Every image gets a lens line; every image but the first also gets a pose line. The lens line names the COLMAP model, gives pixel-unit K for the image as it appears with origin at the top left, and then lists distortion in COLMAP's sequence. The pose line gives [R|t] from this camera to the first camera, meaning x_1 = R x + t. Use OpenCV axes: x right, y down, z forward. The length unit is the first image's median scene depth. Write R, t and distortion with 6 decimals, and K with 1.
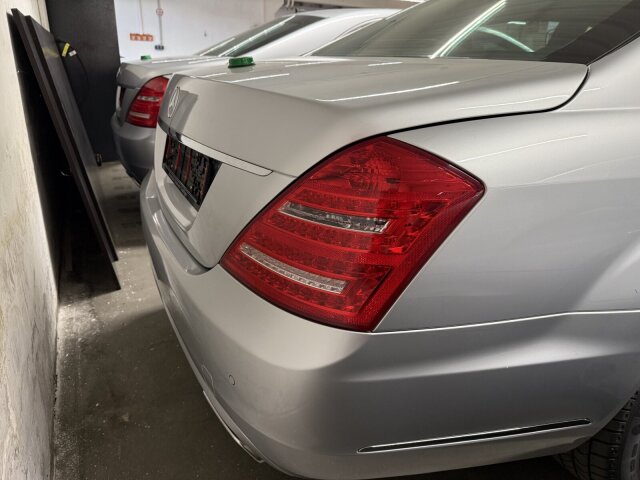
lens RADIAL K [[451.6, 0, 320.1], [0, 451.6, 253.6], [0, 0, 1]] dist [0.003084, -0.007725]
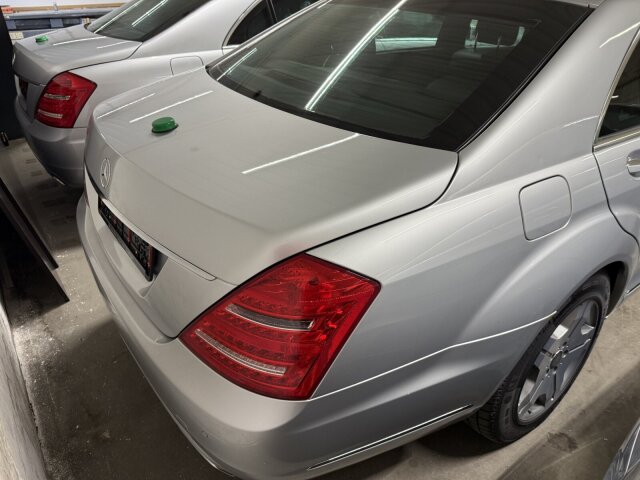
lens RADIAL K [[448.2, 0, 320.5], [0, 448.2, 239.0], [0, 0, 1]] dist [0.049195, -0.059233]
pose [[0.983631, -0.123319, 0.131391, 0.012818], [0.098987, 0.979063, 0.177866, -0.235103], [-0.150574, -0.161949, 0.975244, -0.106954]]
